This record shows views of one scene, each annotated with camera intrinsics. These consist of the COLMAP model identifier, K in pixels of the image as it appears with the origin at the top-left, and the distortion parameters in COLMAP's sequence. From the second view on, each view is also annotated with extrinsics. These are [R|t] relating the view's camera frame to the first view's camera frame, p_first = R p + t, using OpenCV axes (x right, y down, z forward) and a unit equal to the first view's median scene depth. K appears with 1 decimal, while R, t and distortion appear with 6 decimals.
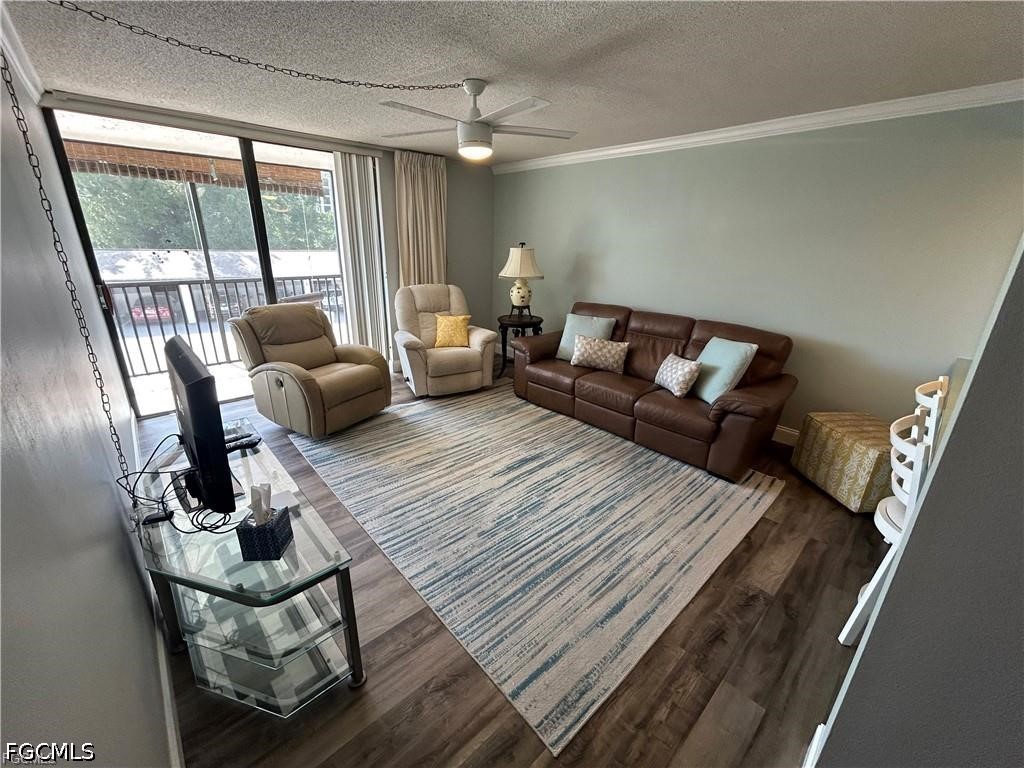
lens RADIAL K [[412.9, 0, 508.5], [0, 412.9, 384.2], [0, 0, 1]] dist [-0.000259, 0.000678]
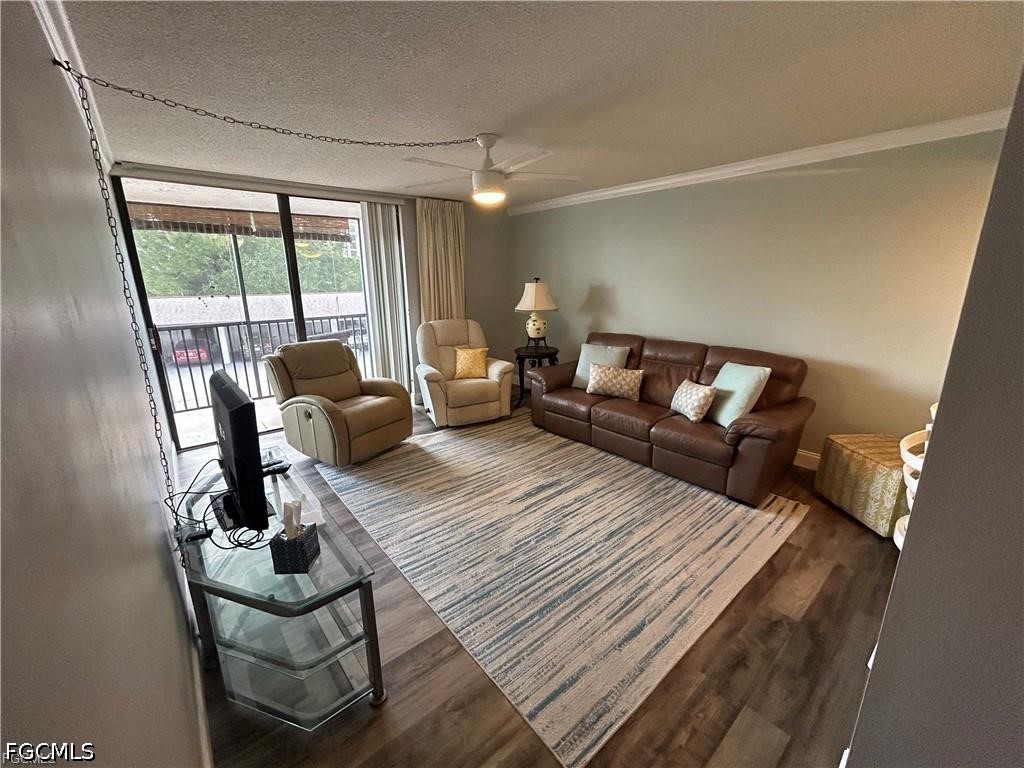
lens RADIAL K [[412.9, 0, 508.5], [0, 412.9, 384.2], [0, 0, 1]] dist [-0.000259, 0.000678]
pose [[0.998540, -0.020787, -0.049856, 0.013925], [0.016649, 0.996491, -0.082027, 0.016954], [0.051386, 0.081077, 0.995382, -0.038115]]
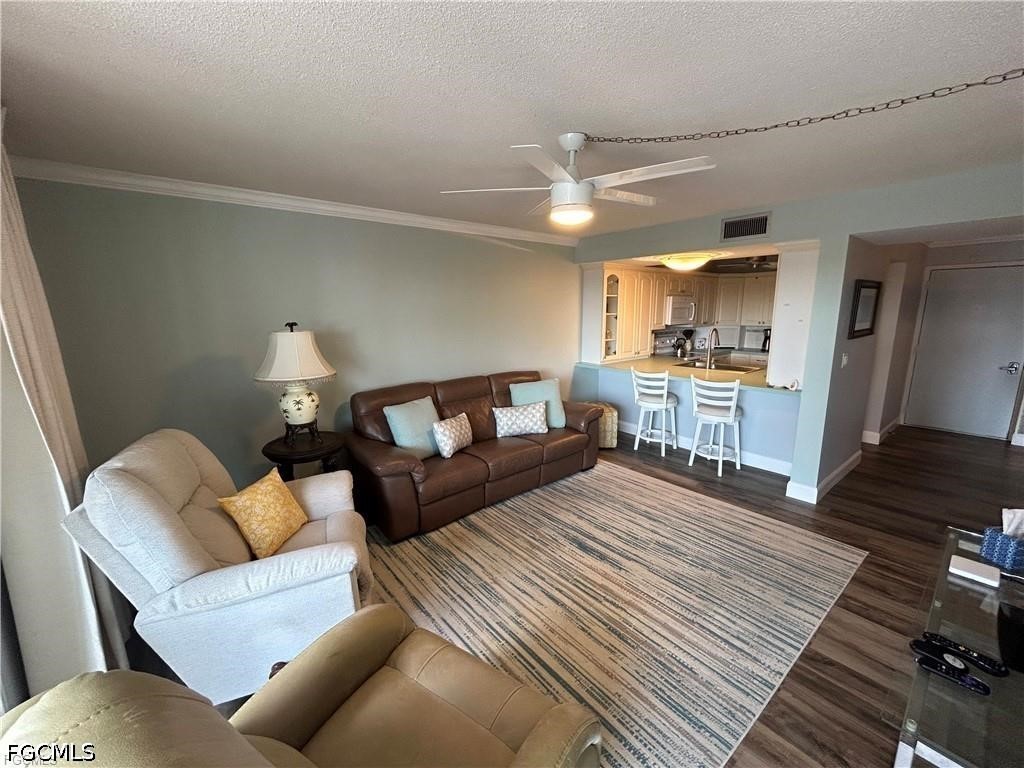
lens RADIAL K [[412.9, 0, 508.5], [0, 412.9, 384.2], [0, 0, 1]] dist [-0.000259, 0.000678]
pose [[0.058487, -0.206804, 0.976633, -0.913970], [0.338503, 0.924457, 0.175484, -0.424905], [-0.939146, 0.320329, 0.124073, 1.074799]]
